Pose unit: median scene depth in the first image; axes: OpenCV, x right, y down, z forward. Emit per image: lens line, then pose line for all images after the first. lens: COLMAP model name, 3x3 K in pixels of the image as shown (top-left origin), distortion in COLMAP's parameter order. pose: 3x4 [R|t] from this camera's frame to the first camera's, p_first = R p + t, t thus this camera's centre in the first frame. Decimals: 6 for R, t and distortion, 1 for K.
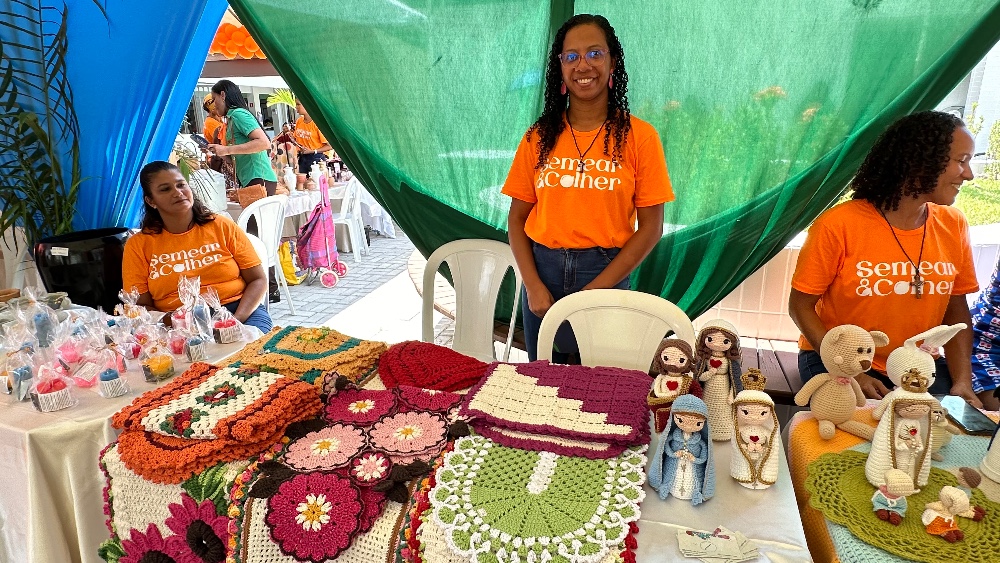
lens RADIAL K [[572.0, 0, 499.6], [0, 572.0, 281.0], [0, 0, 1]] dist [-0.001708, 0.001084]
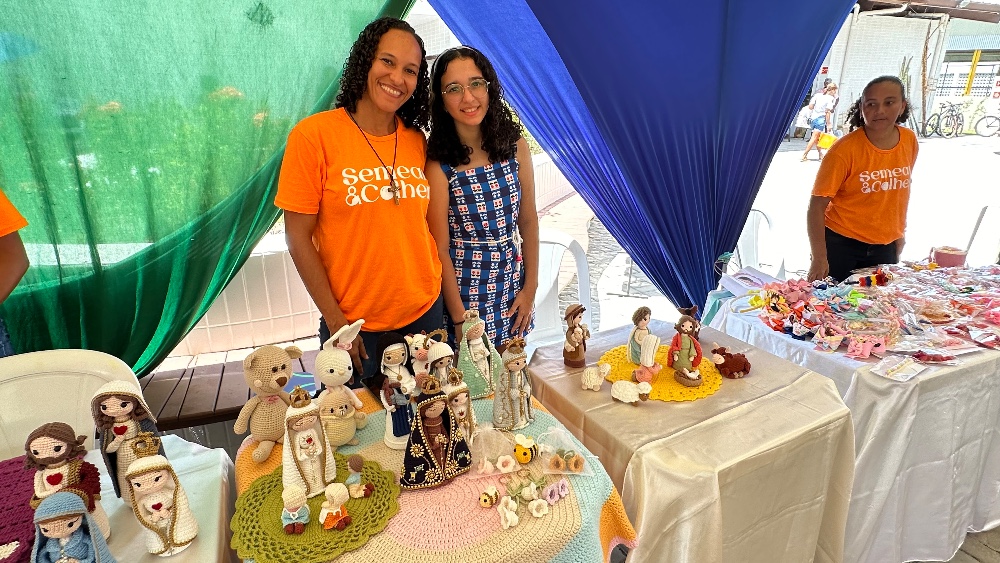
lens RADIAL K [[572.0, 0, 499.9], [0, 572.0, 282.2], [0, 0, 1]] dist [-0.001708, 0.001084]
pose [[0.741801, -0.199117, 0.640378, 0.335033], [0.174498, 0.979321, 0.102373, -0.081288], [-0.647520, 0.035804, 0.761207, -0.087506]]
